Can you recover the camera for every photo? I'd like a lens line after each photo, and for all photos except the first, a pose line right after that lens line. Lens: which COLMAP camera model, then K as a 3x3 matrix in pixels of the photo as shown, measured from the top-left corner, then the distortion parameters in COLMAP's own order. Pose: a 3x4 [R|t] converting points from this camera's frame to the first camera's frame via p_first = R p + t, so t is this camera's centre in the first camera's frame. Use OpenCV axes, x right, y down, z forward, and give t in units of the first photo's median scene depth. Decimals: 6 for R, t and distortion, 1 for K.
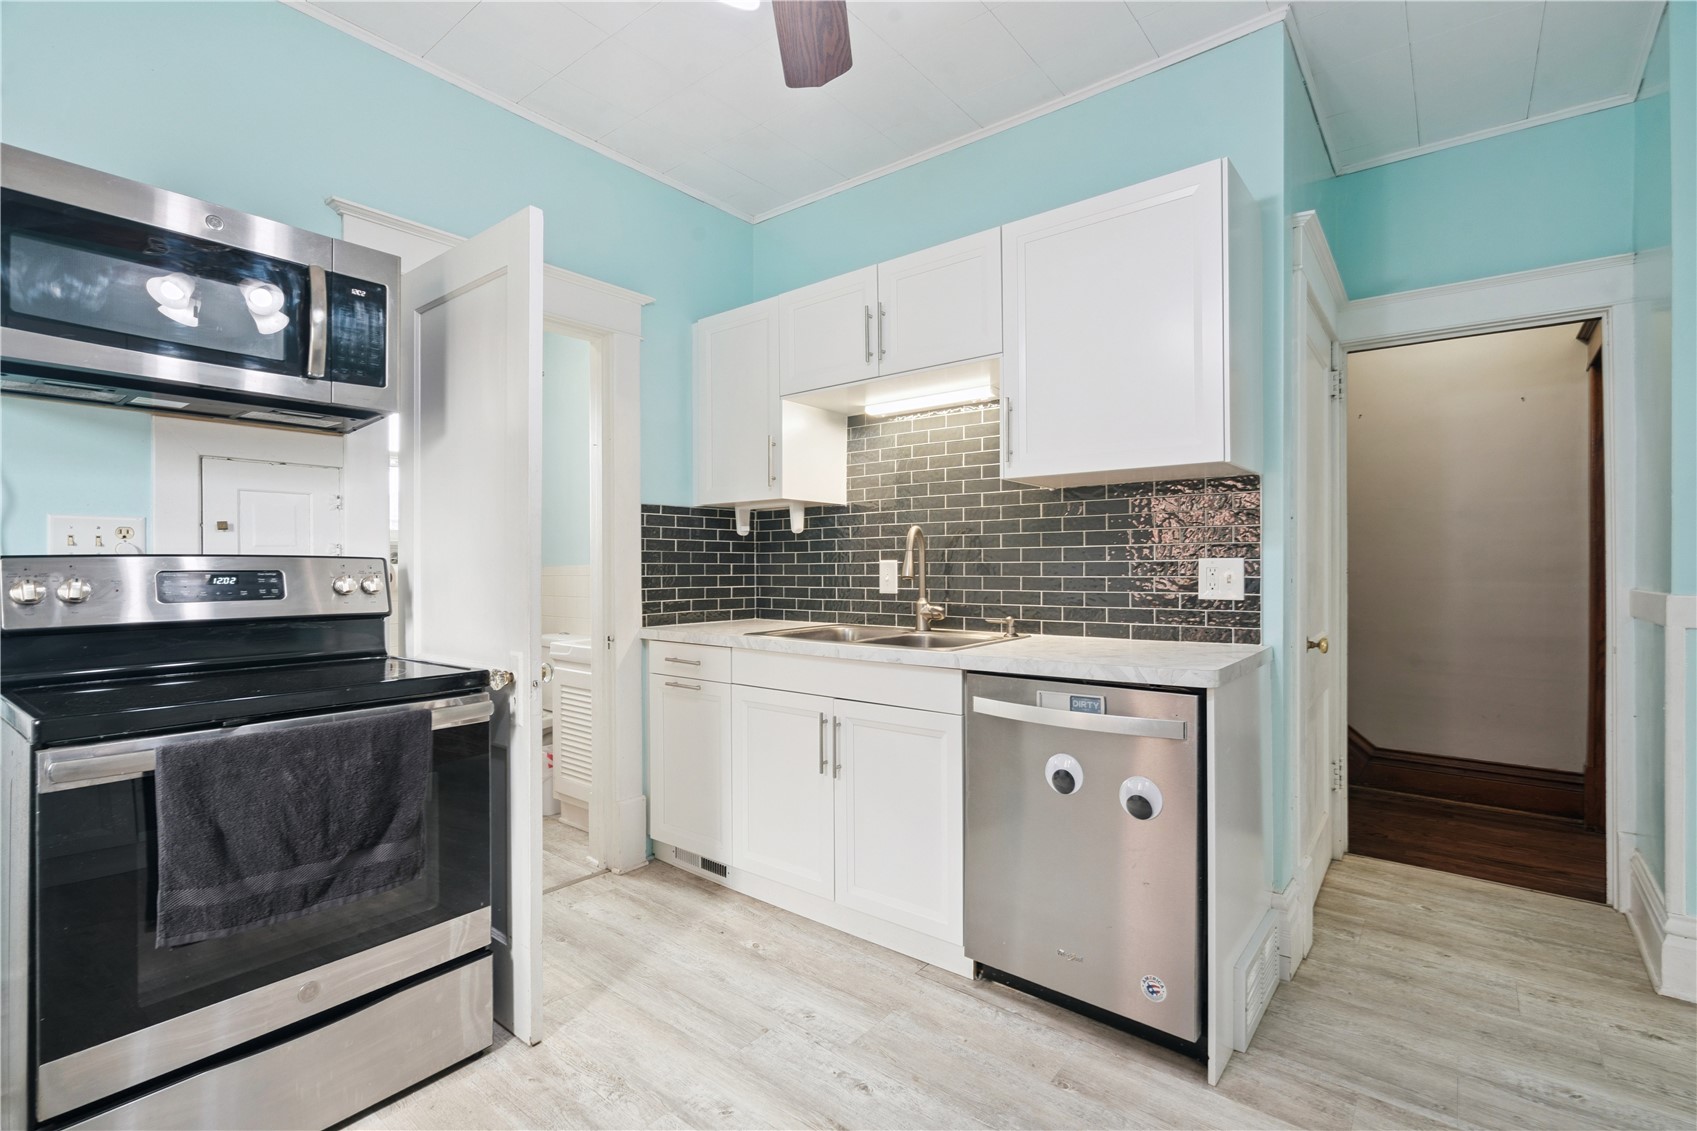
lens RADIAL K [[769.0, 0, 845.1], [0, 769.0, 567.4], [0, 0, 1]] dist [0.003761, -0.000222]
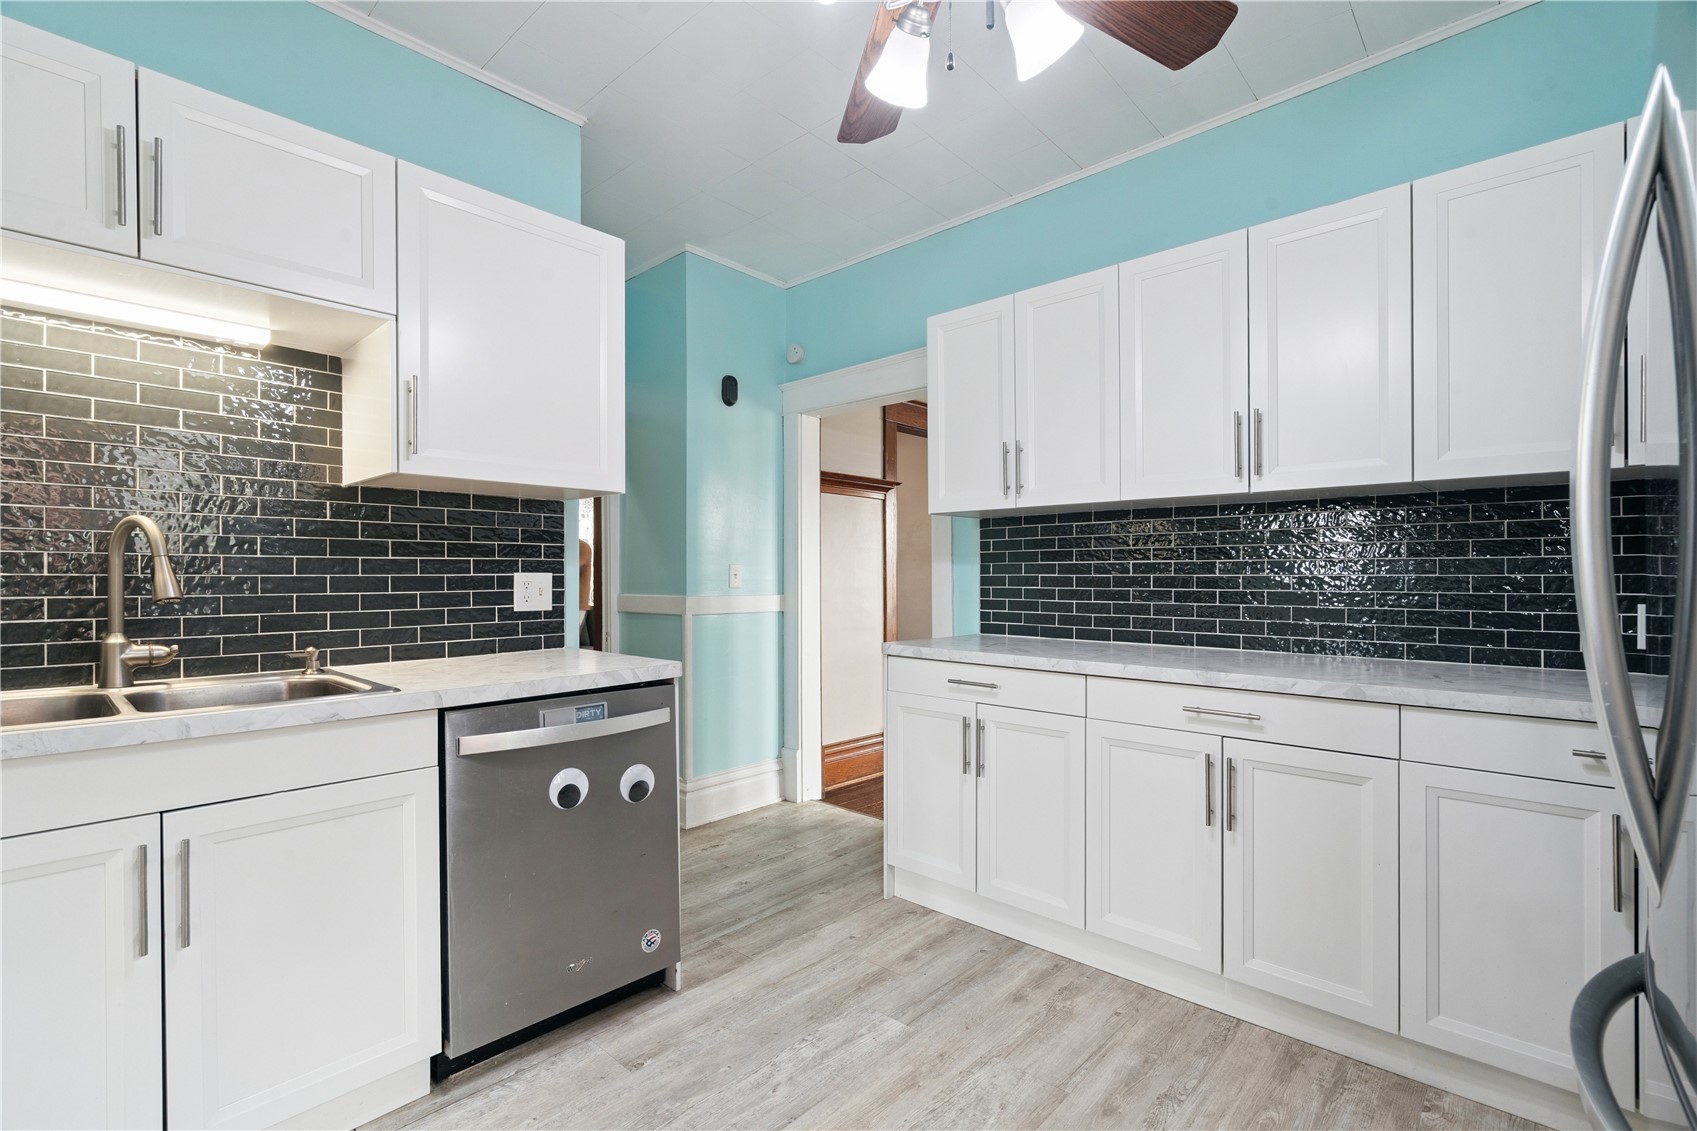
lens RADIAL K [[769.0, 0, 842.9], [0, 769.0, 573.4], [0, 0, 1]] dist [0.003761, -0.000222]
pose [[0.069118, 0.011529, 0.997542, -0.670125], [0.003662, 0.999924, -0.011810, 0.003295], [-0.997602, 0.004469, 0.069071, 0.556458]]
